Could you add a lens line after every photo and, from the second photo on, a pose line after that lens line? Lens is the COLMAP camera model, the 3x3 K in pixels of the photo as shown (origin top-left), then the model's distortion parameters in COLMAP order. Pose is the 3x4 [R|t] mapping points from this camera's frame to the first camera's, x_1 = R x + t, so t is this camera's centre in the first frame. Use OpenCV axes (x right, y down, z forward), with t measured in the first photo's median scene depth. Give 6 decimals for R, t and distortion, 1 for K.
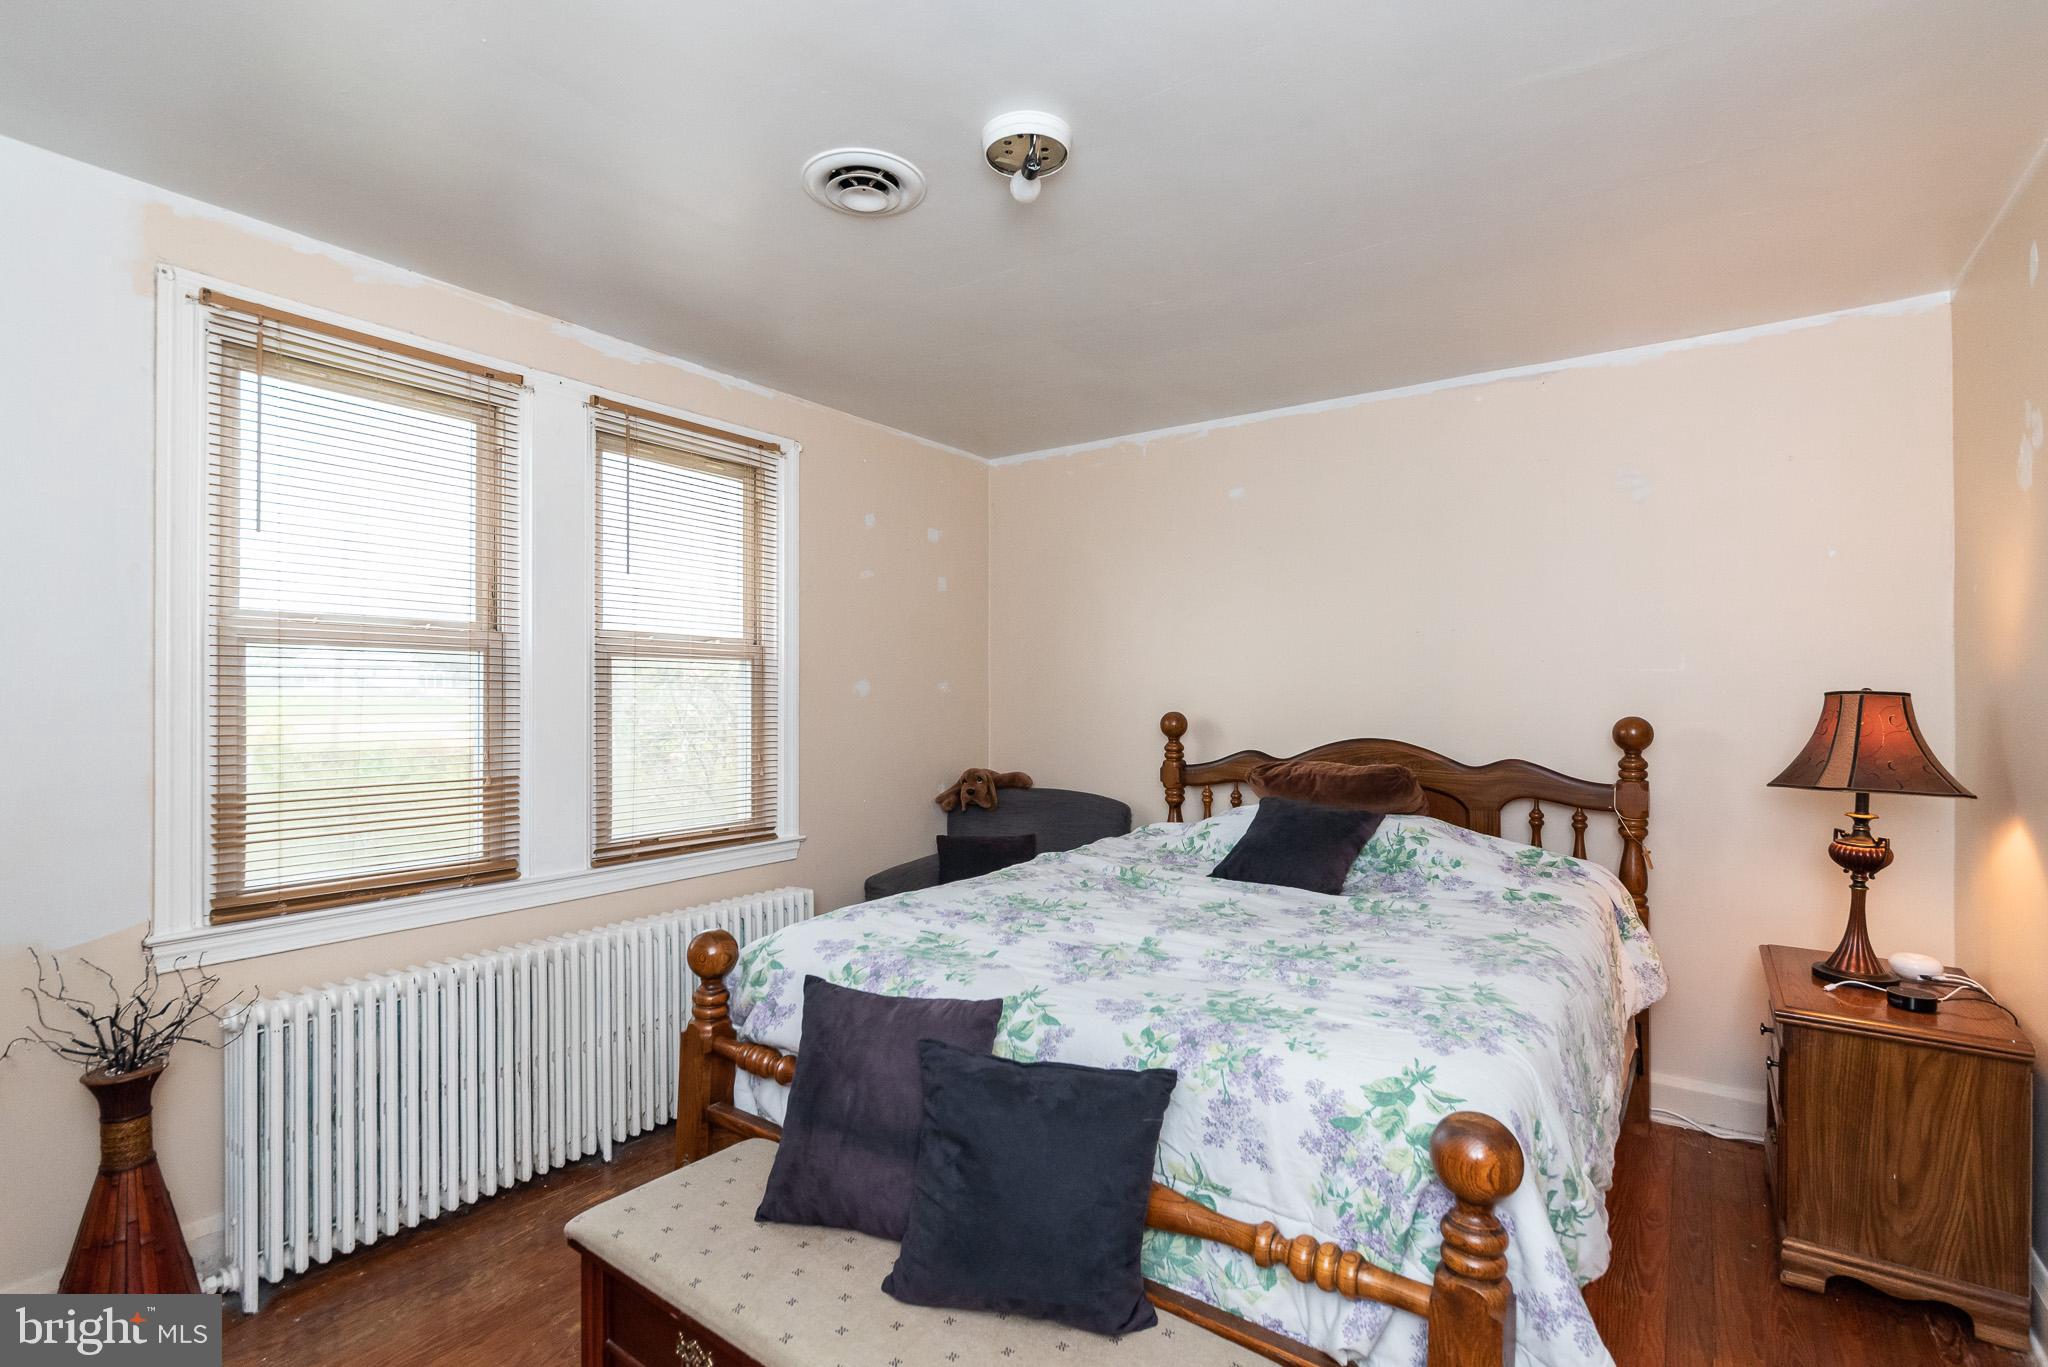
lens RADIAL K [[949.8, 0, 1009.1], [0, 949.8, 689.9], [0, 0, 1]] dist [-0.006873, -0.000859]
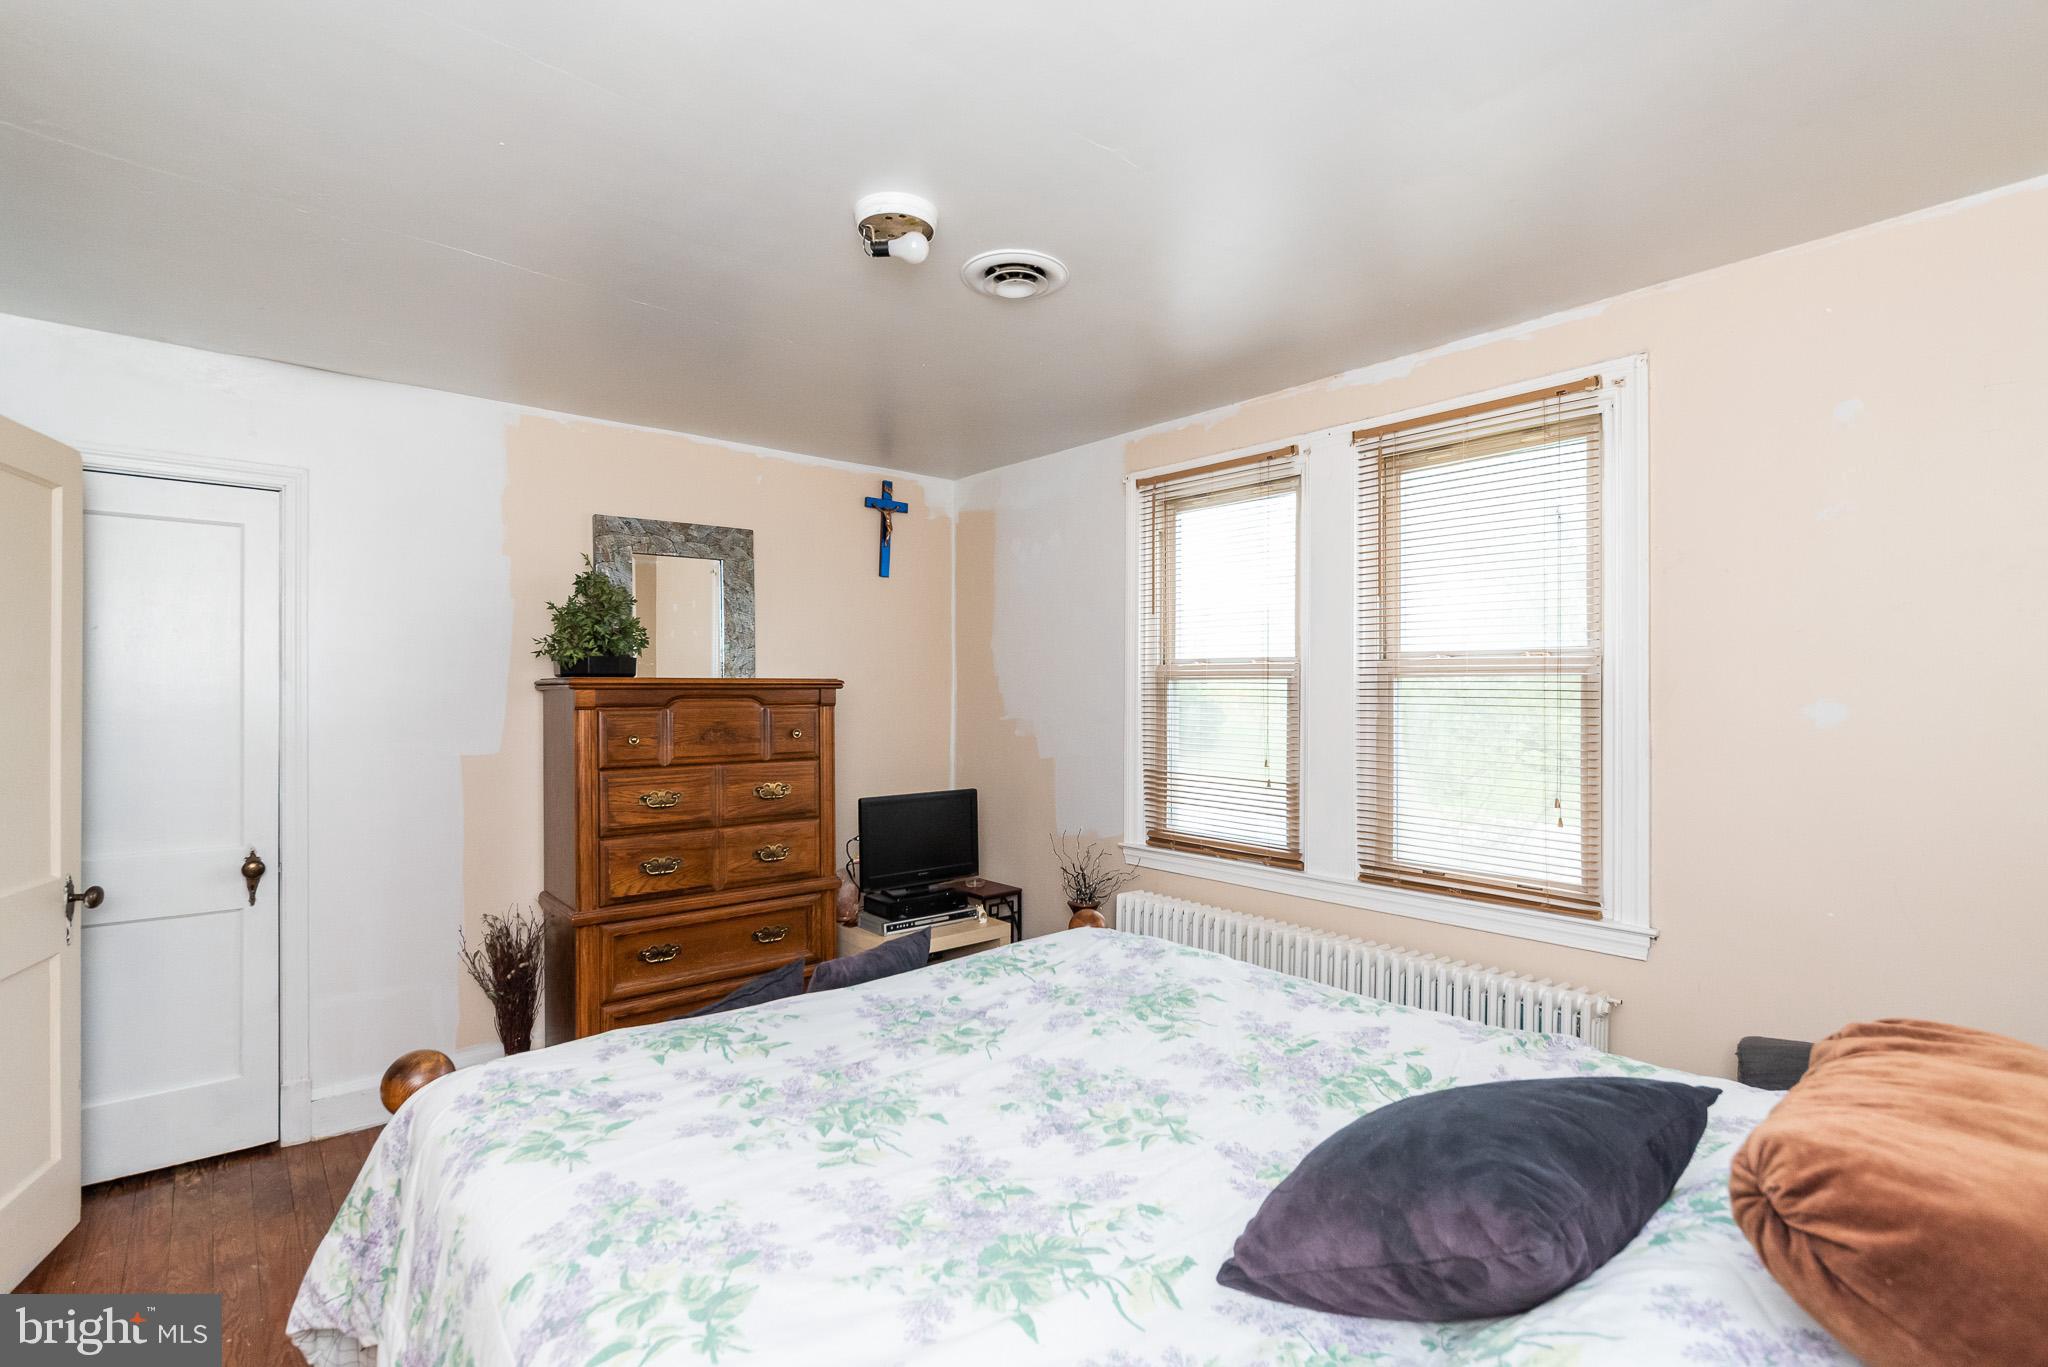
lens RADIAL K [[949.8, 0, 1037.0], [0, 949.8, 686.8], [0, 0, 1]] dist [-0.006873, -0.000859]
pose [[-0.221940, -0.007808, -0.975029, 0.872525], [0.001085, 0.999965, -0.008255, -0.024715], [0.975060, -0.002890, -0.221924, 1.165945]]
